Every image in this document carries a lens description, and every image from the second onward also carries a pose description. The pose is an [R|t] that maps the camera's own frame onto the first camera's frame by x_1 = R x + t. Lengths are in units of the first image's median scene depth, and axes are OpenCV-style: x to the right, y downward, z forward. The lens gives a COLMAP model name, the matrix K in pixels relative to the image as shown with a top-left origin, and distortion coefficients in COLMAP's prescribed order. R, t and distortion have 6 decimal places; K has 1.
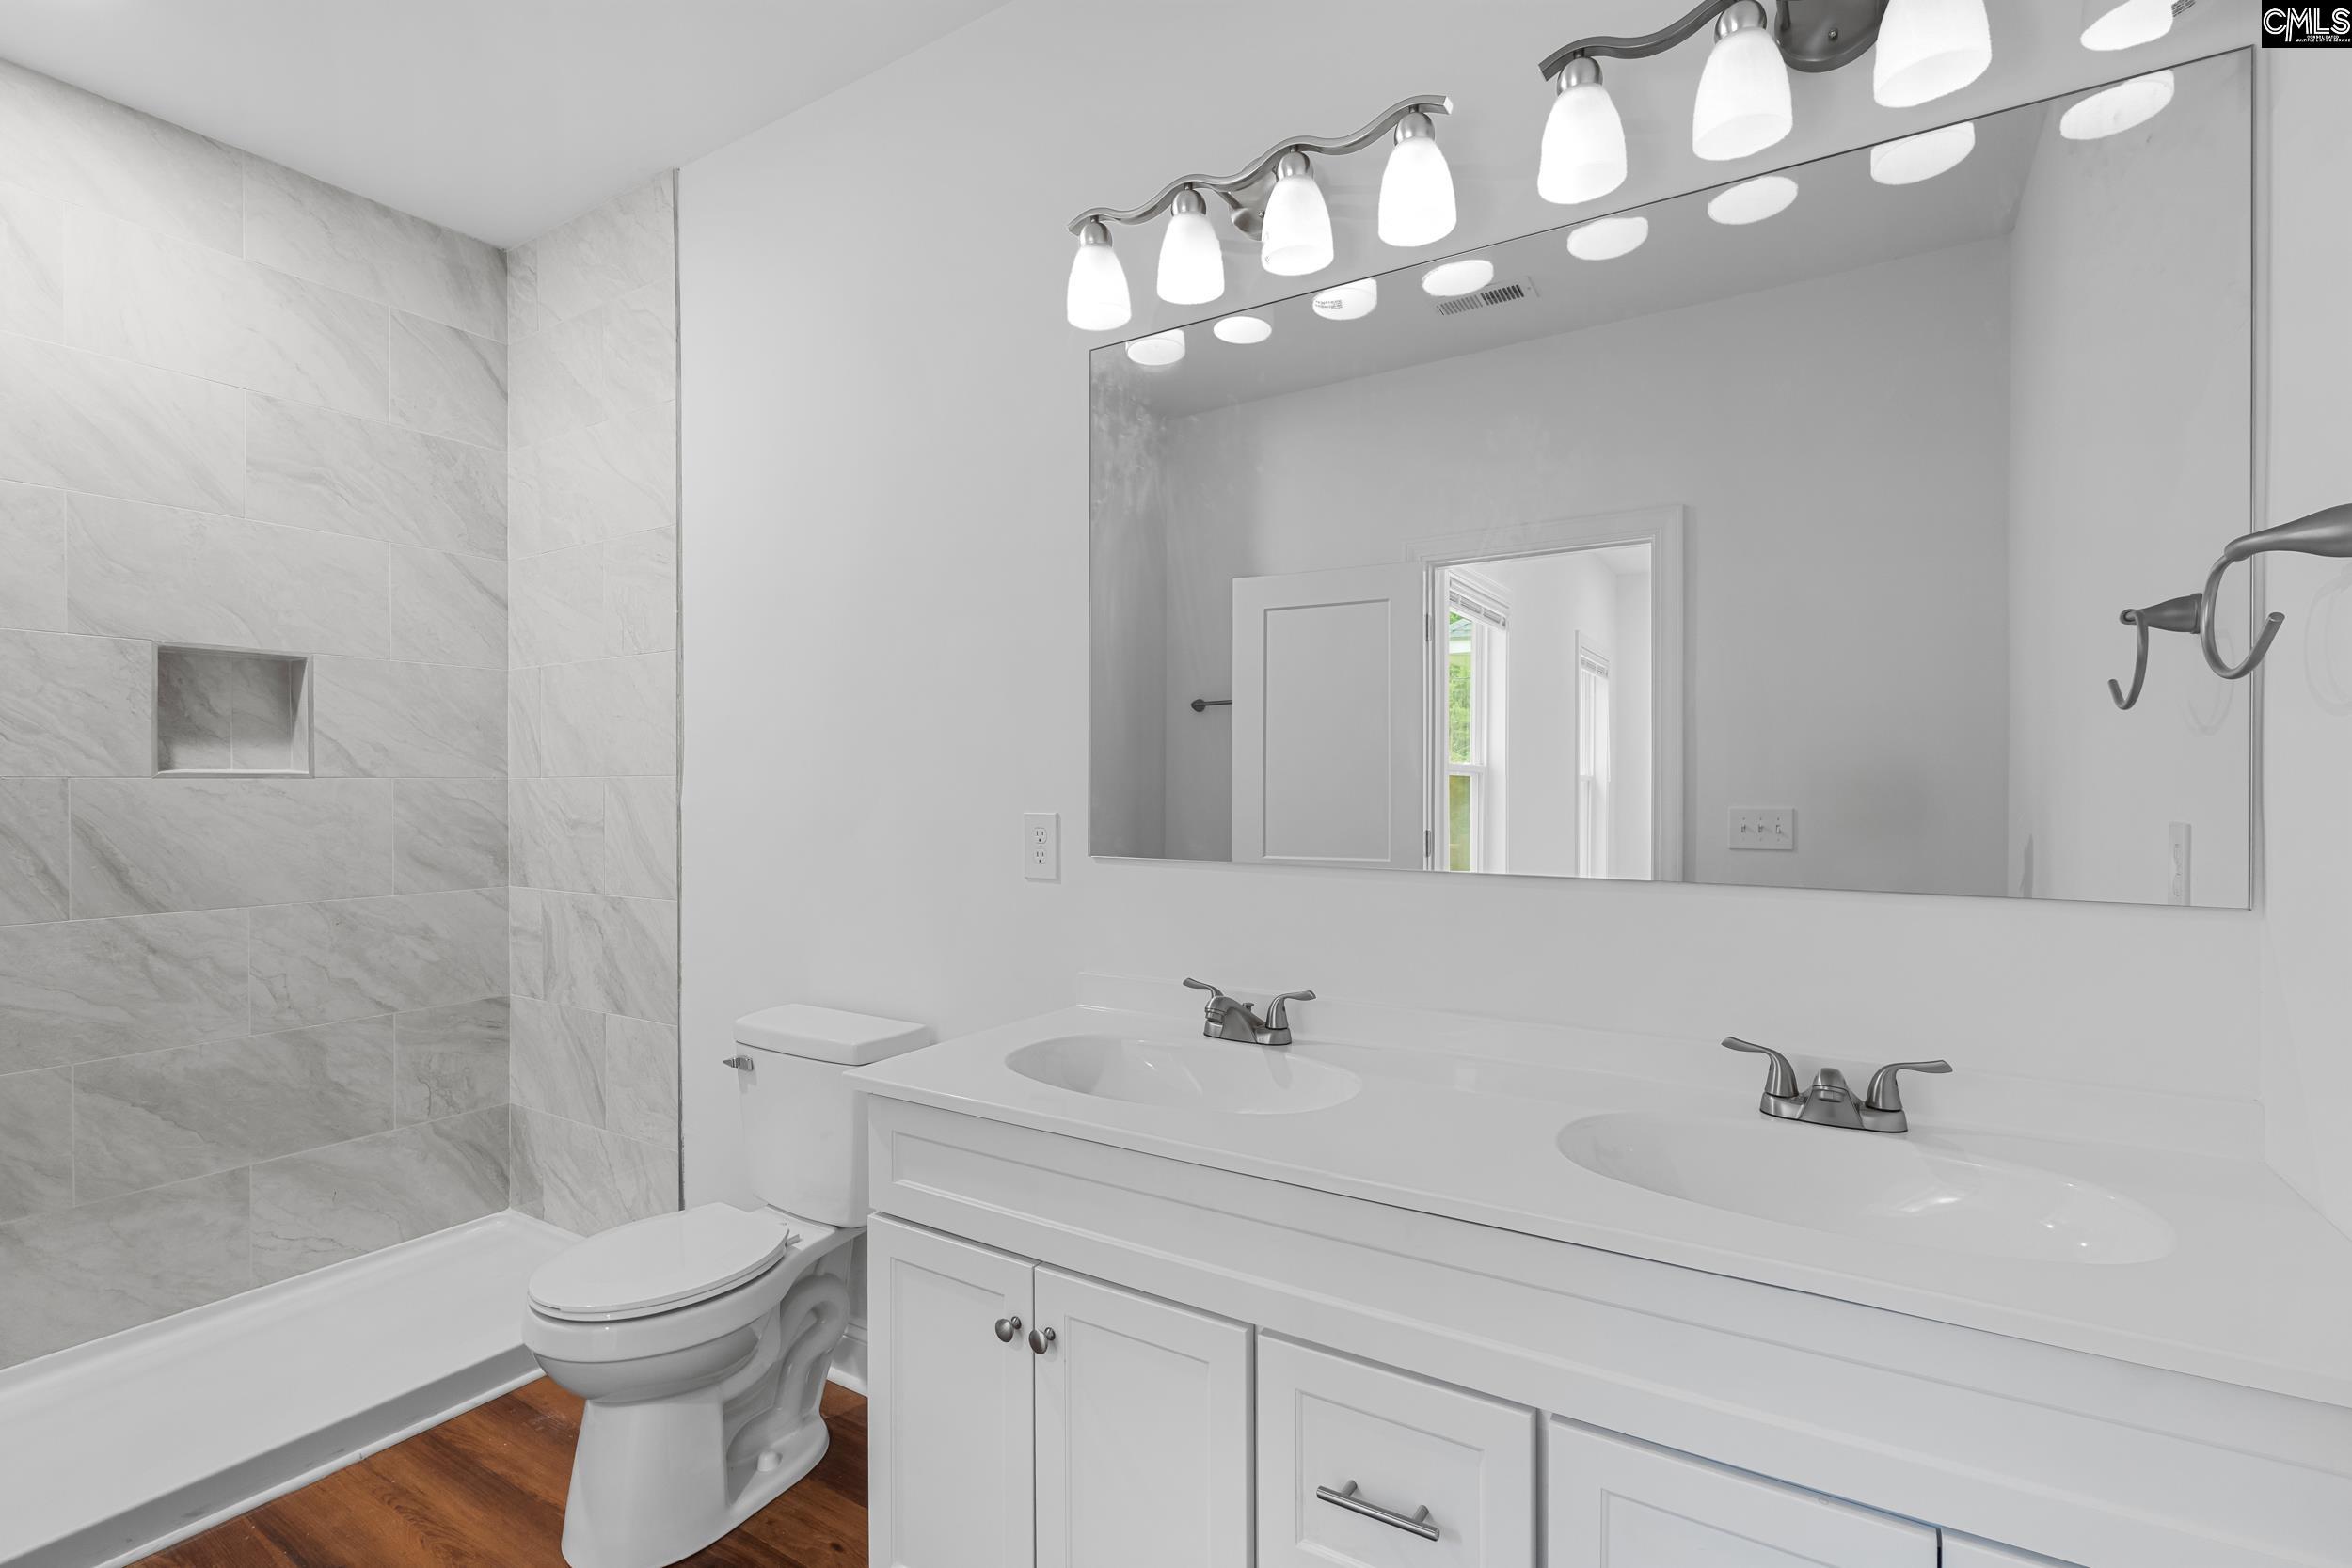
lens RADIAL K [[1102.2, 0, 1163.2], [0, 1102.2, 787.6], [0, 0, 1]] dist [-0.006356, -0.000156]
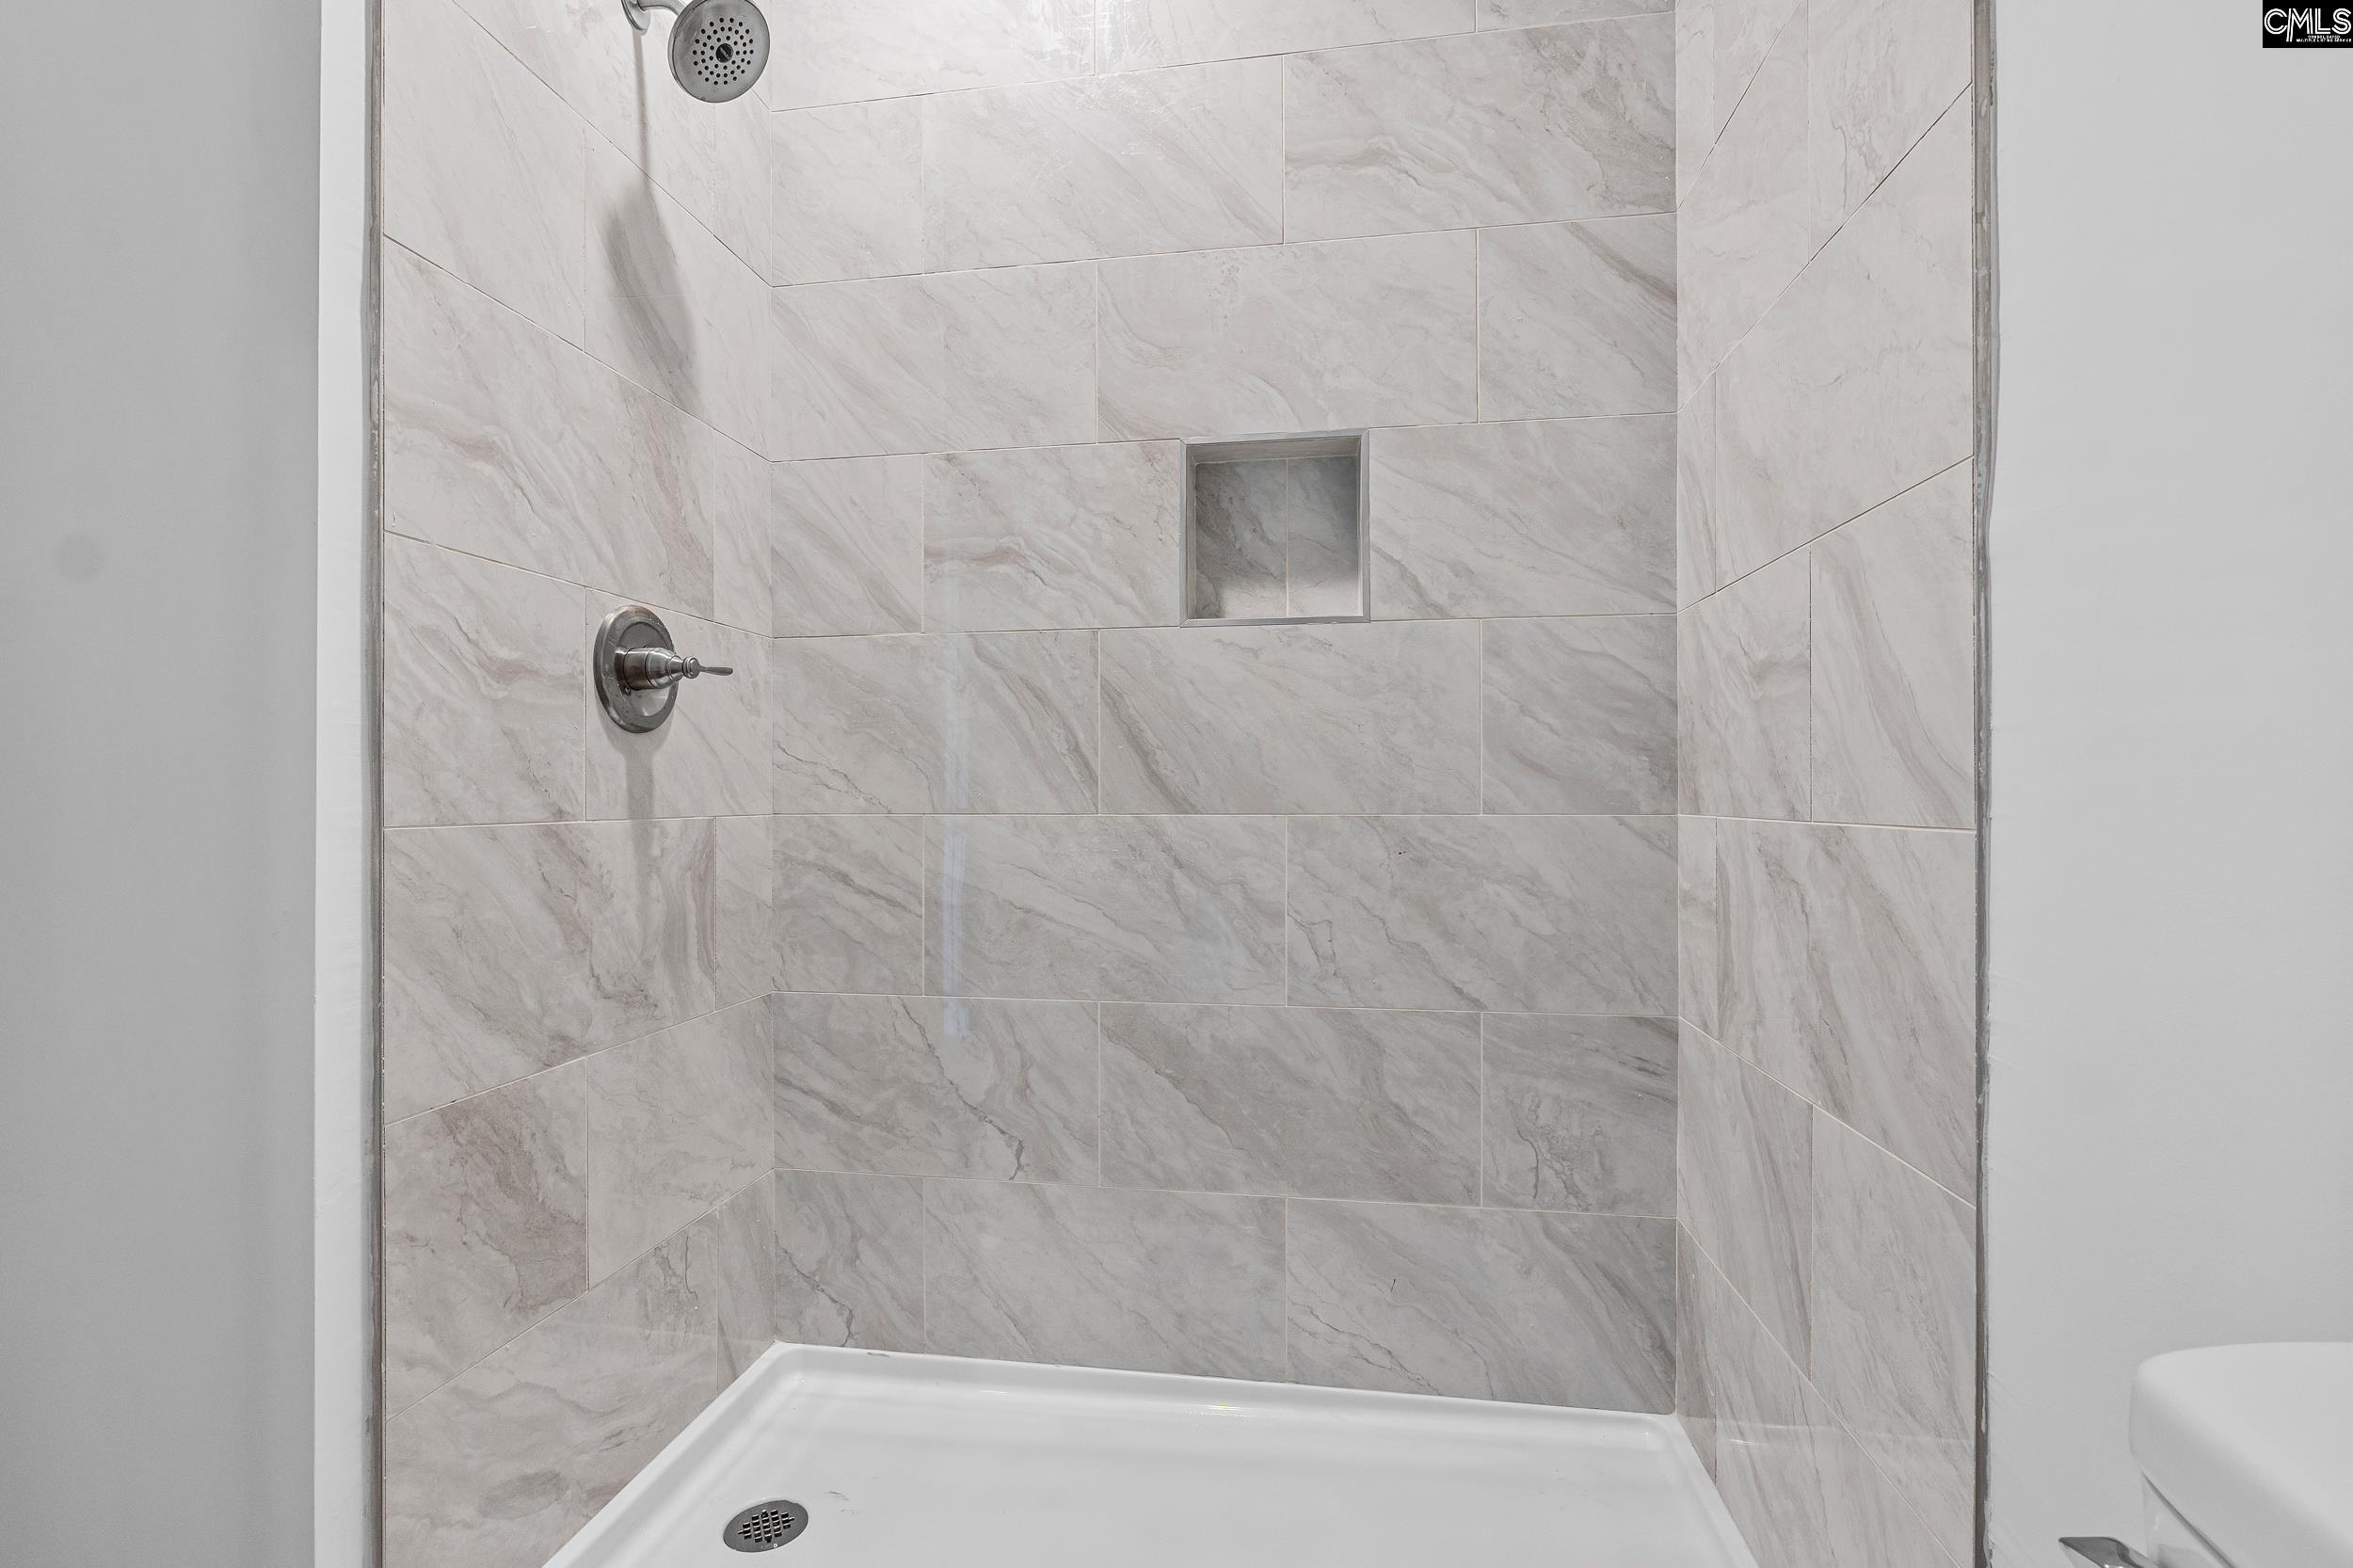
lens RADIAL K [[1102.8, 0, 1163.7], [0, 1102.8, 787.6], [0, 0, 1]] dist [-0.006356, -0.000156]
pose [[0.401768, -0.001510, -0.915740, -0.229412], [-0.005400, 0.999977, -0.004018, 0.090223], [0.915726, 0.006559, 0.401750, 0.624845]]
